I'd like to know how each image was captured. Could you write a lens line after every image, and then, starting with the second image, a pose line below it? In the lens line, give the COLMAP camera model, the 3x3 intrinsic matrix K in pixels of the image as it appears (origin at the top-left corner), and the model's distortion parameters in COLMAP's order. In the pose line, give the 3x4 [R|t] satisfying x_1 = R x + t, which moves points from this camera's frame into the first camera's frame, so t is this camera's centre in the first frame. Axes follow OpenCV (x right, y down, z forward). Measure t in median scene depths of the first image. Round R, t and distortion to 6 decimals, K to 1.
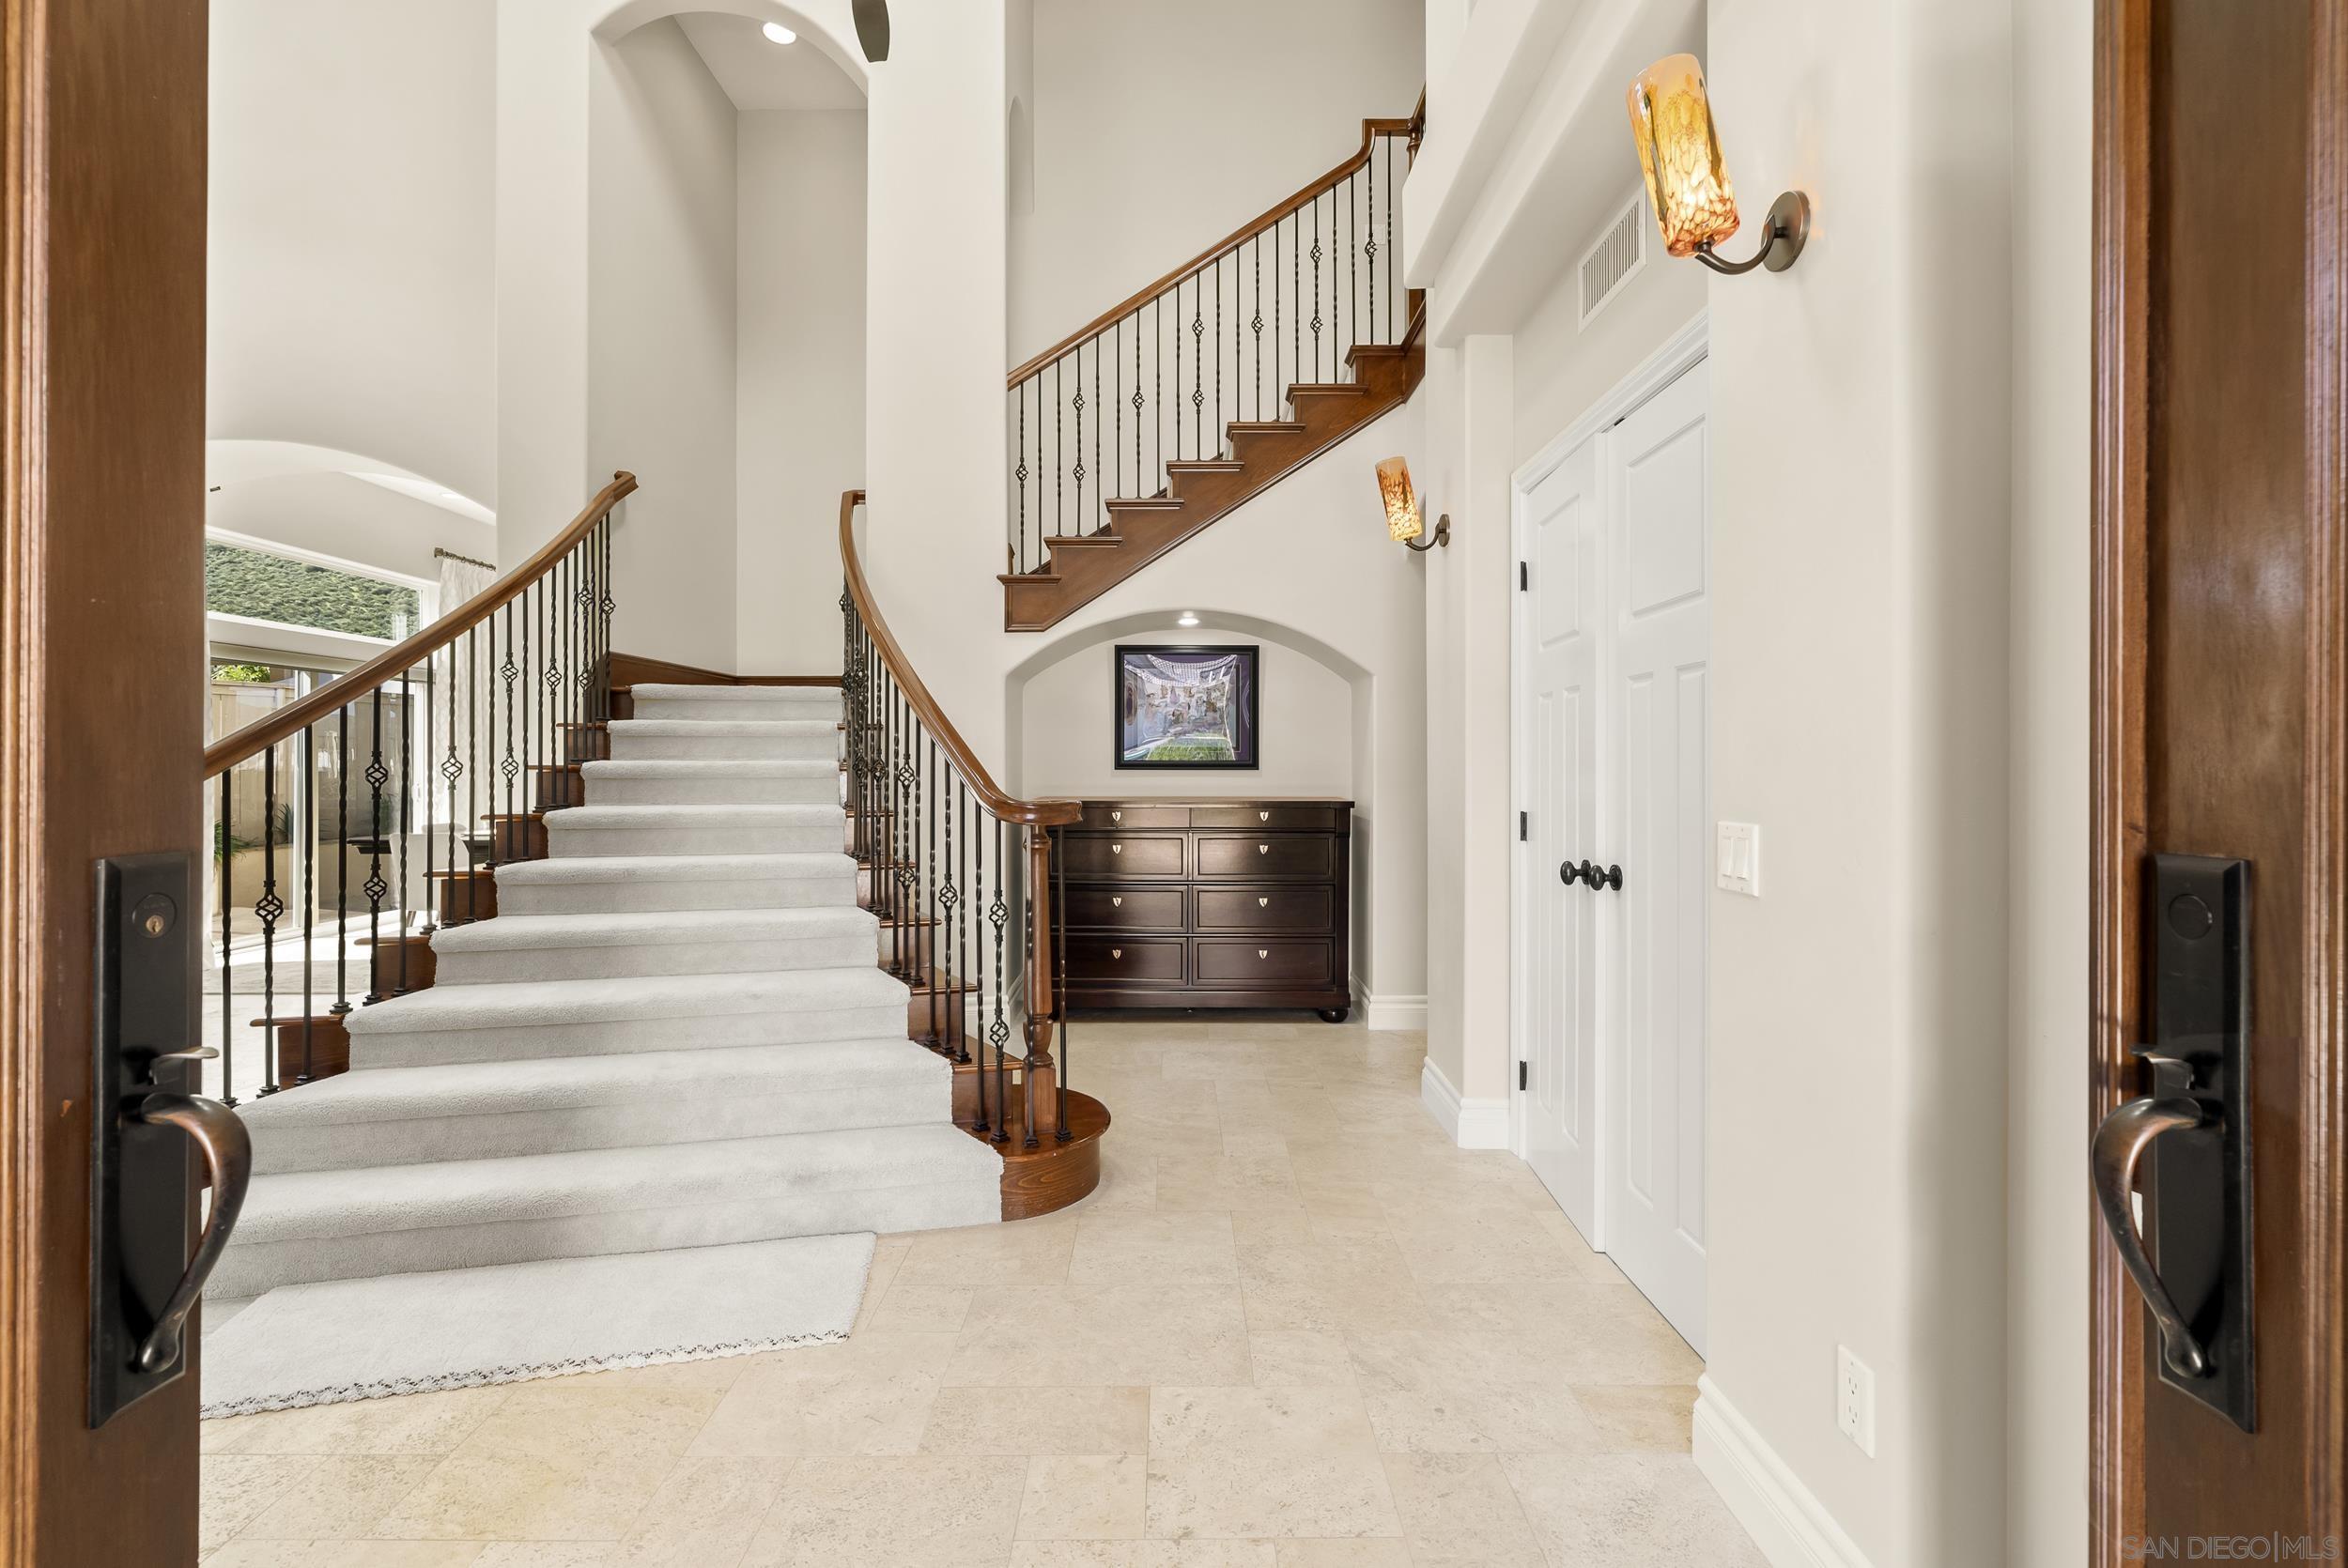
lens RADIAL K [[1063.2, 0, 1181.8], [0, 1063.2, 773.0], [0, 0, 1]] dist [-0.000709, 0.000731]
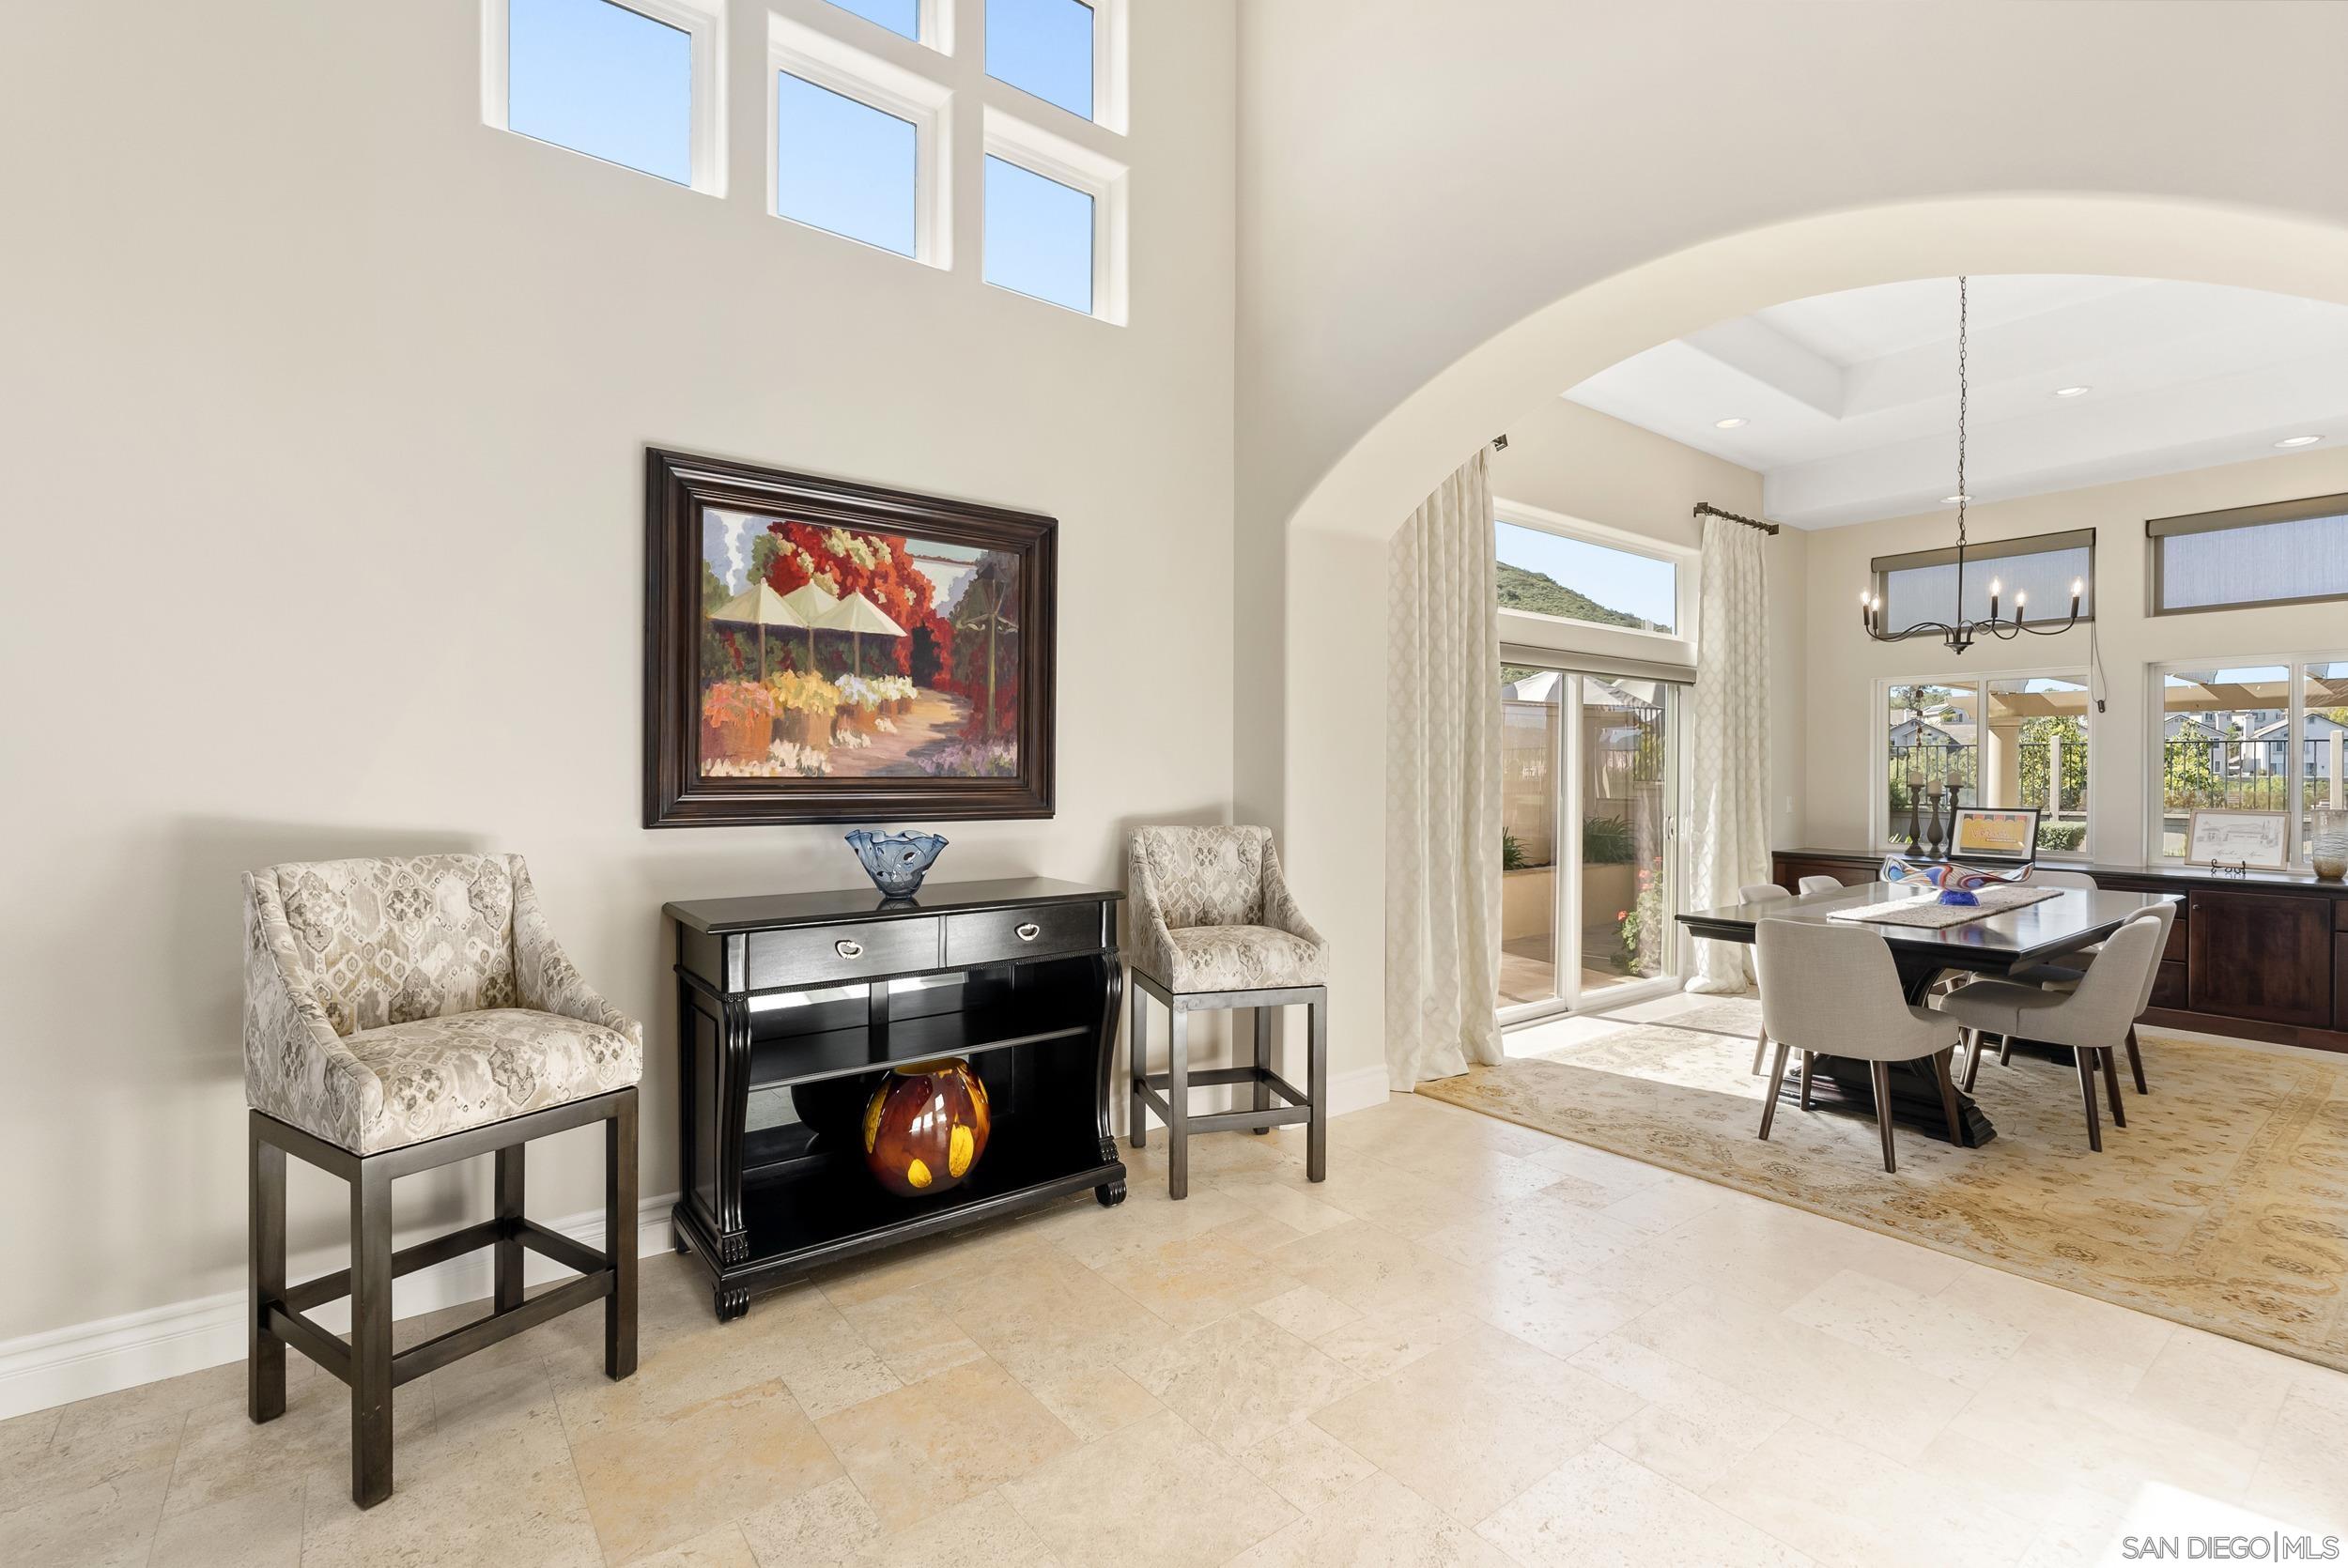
lens RADIAL K [[1063.2, 0, 1181.8], [0, 1063.2, 773.0], [0, 0, 1]] dist [-0.000709, 0.000731]
pose [[0.615375, 0.005139, -0.788217, -0.632249], [-0.011022, 0.999937, -0.002085, -0.031193], [0.788157, 0.009971, 0.615393, 0.479568]]
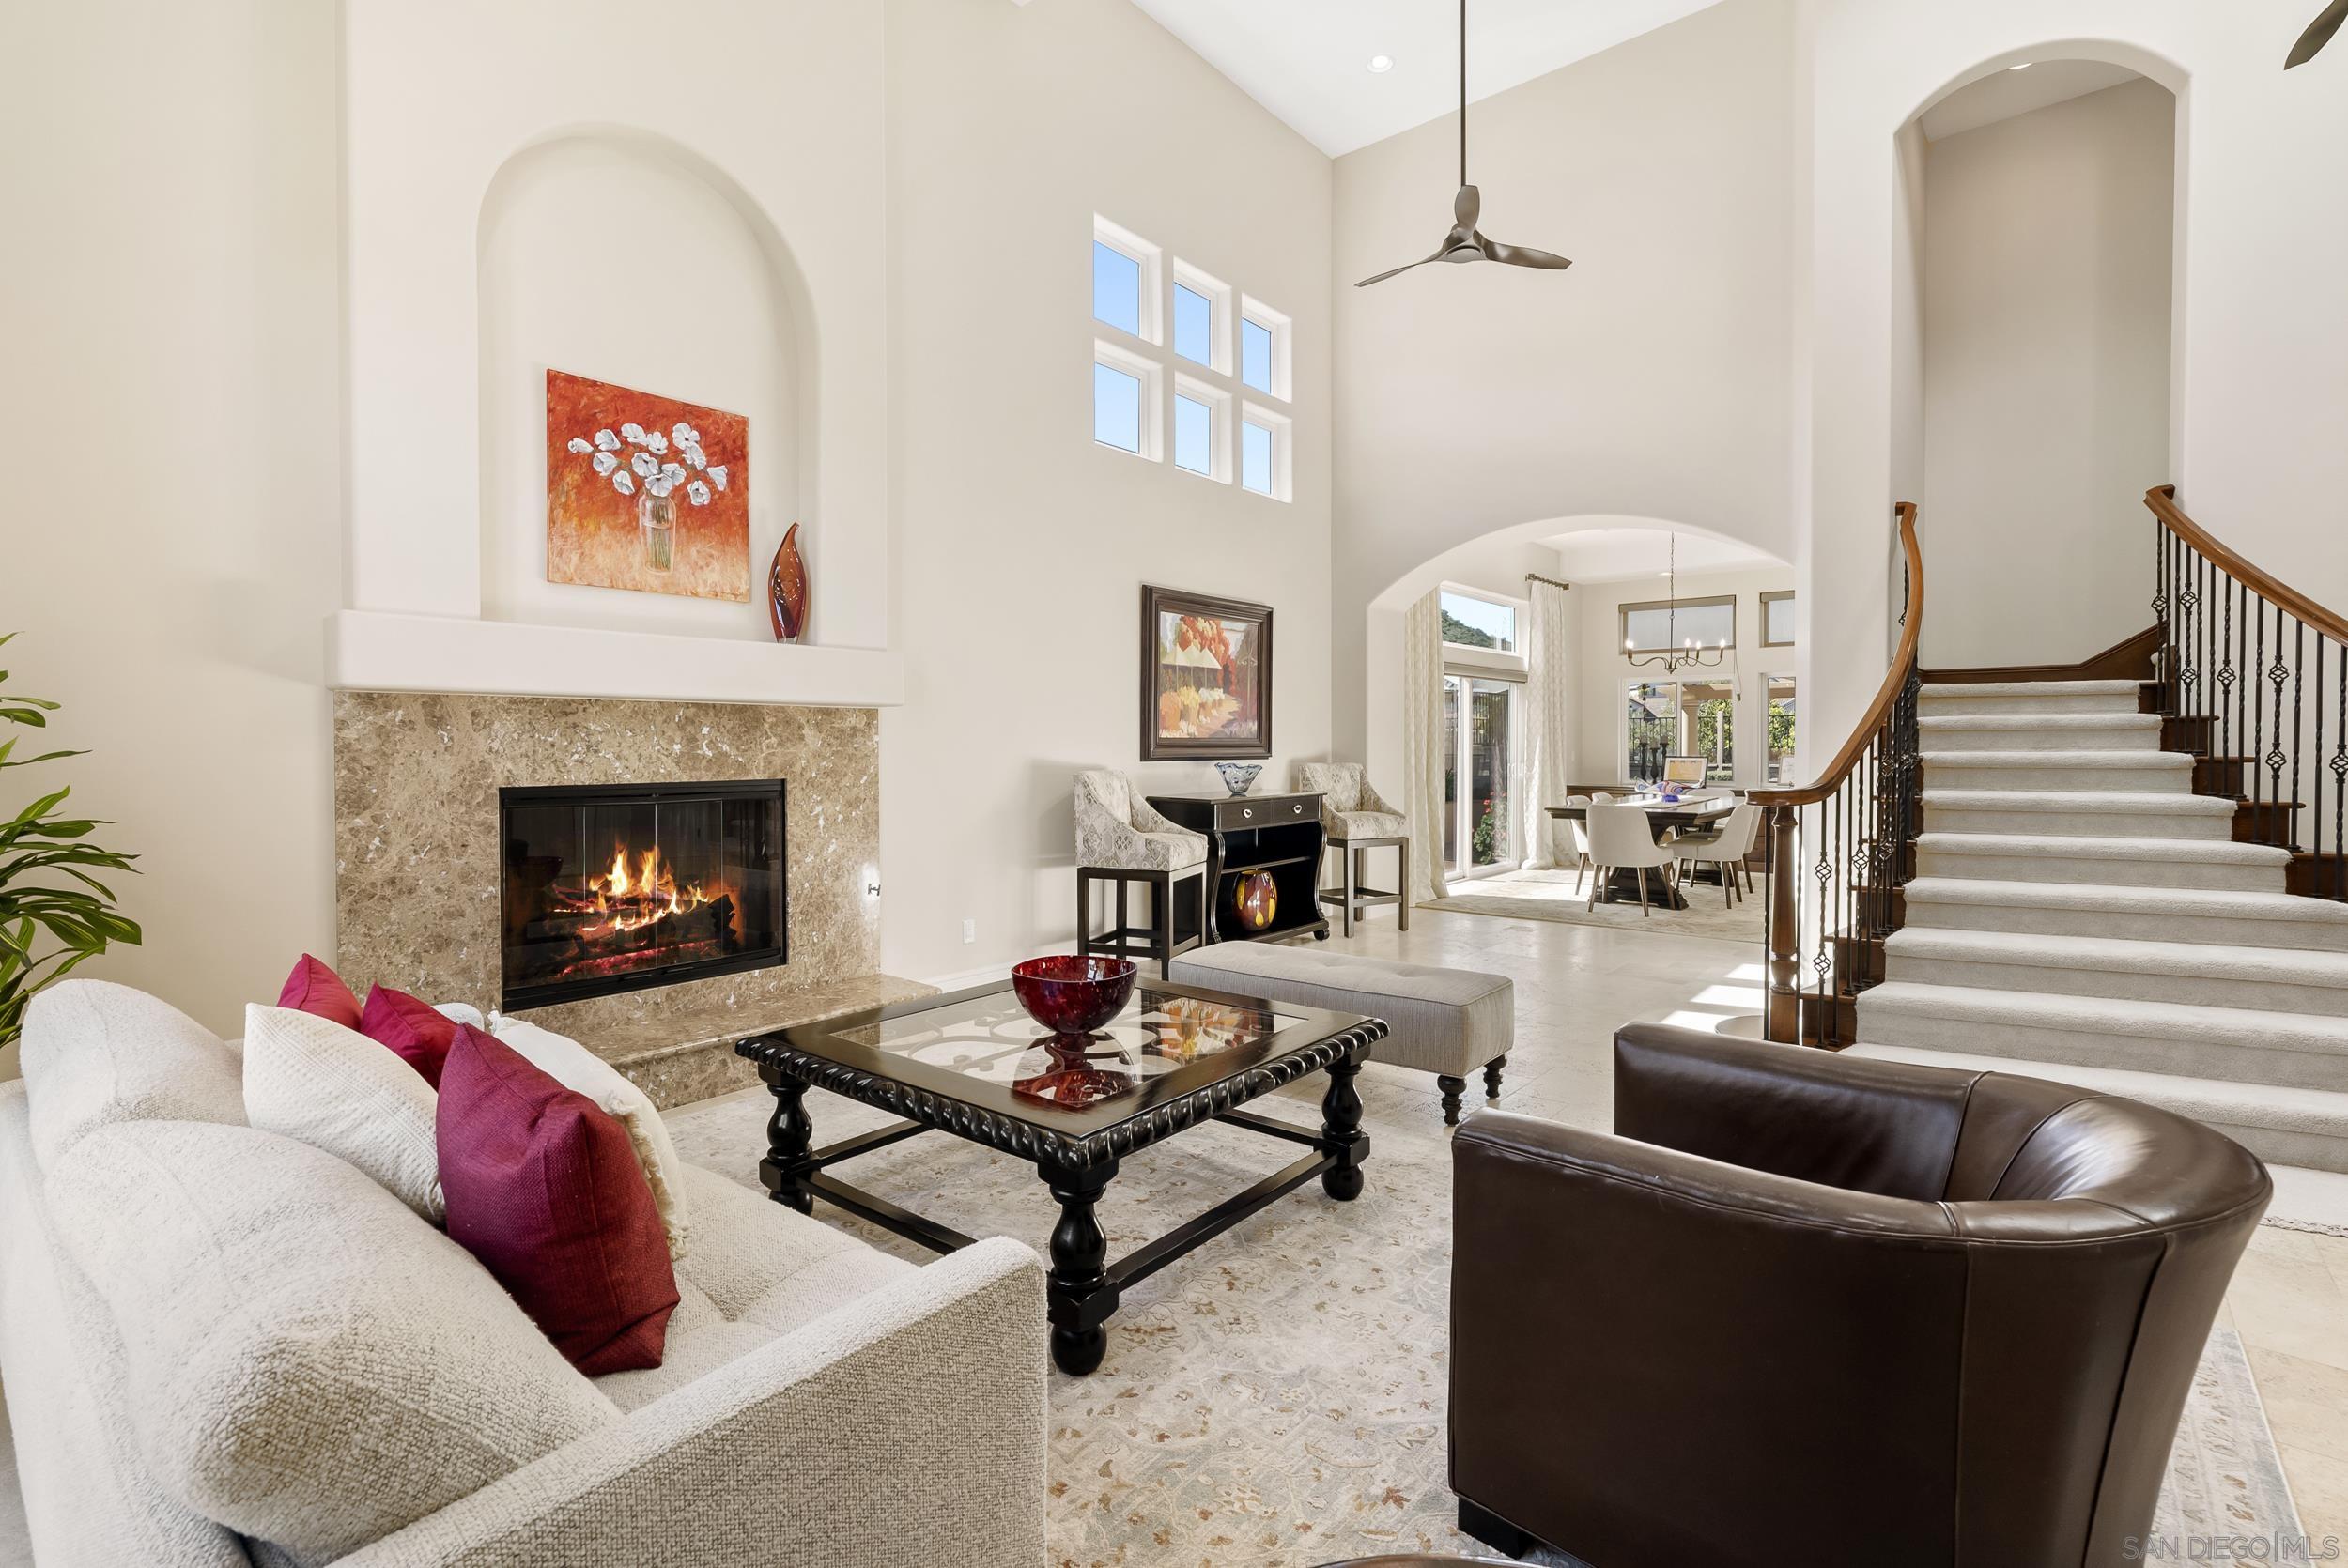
lens RADIAL K [[1086.1, 0, 1172.1], [0, 1086.1, 760.7], [0, 0, 1]] dist [-0.001744, -0.000103]
pose [[0.770606, 0.009922, -0.637234, -0.404076], [-0.003458, 0.999929, 0.011387, -0.012553], [0.637302, -0.006571, 0.770586, -0.458419]]
